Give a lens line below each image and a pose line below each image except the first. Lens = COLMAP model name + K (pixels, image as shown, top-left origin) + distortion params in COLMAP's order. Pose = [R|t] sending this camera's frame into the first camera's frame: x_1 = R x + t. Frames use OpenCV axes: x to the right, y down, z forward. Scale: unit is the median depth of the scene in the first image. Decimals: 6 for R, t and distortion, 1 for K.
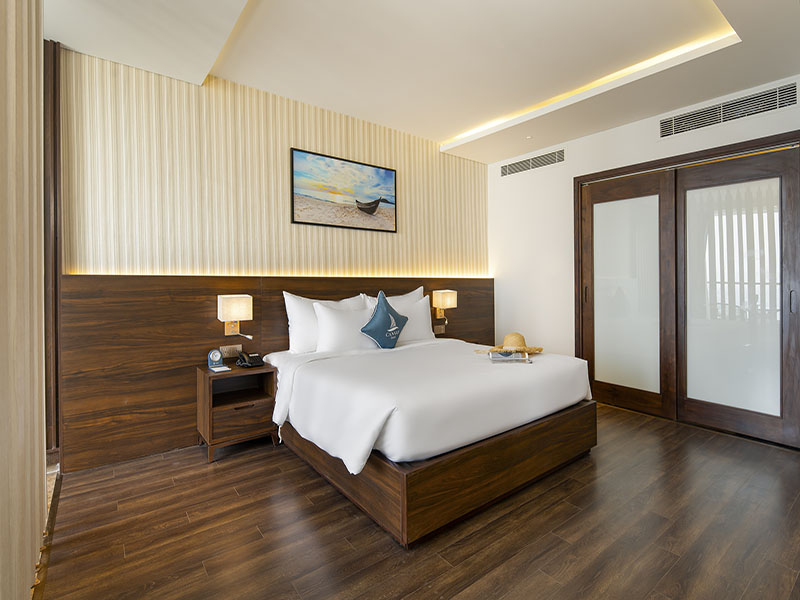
lens RADIAL K [[398.1, 0, 400.0], [0, 398.1, 300.0], [0, 0, 1]] dist [-0.003983, -0.000966]
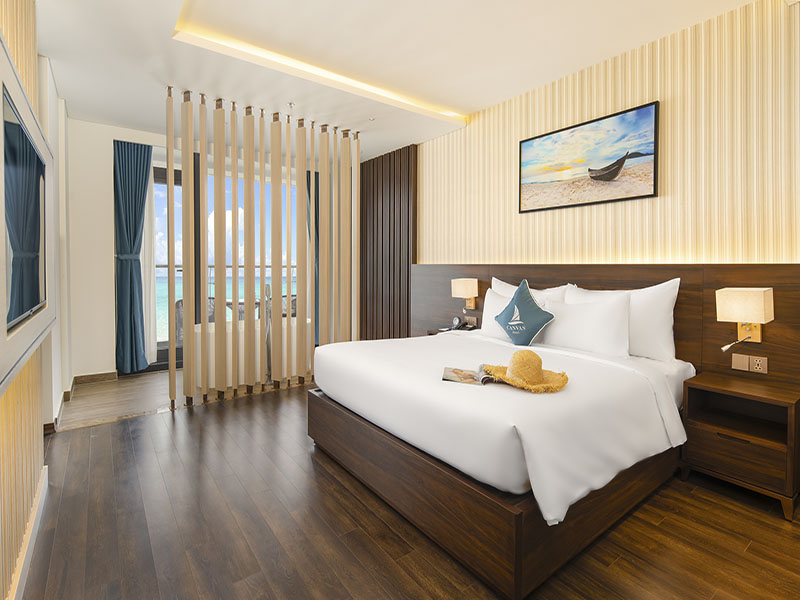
lens RADIAL K [[398.1, 0, 400.0], [0, 398.1, 300.0], [0, 0, 1]] dist [-0.003983, -0.000966]
pose [[-0.013200, 0.080407, -0.996675, 0.761852], [-0.054971, 0.995196, 0.081015, -0.030816], [0.998401, 0.055857, -0.008717, 0.669760]]
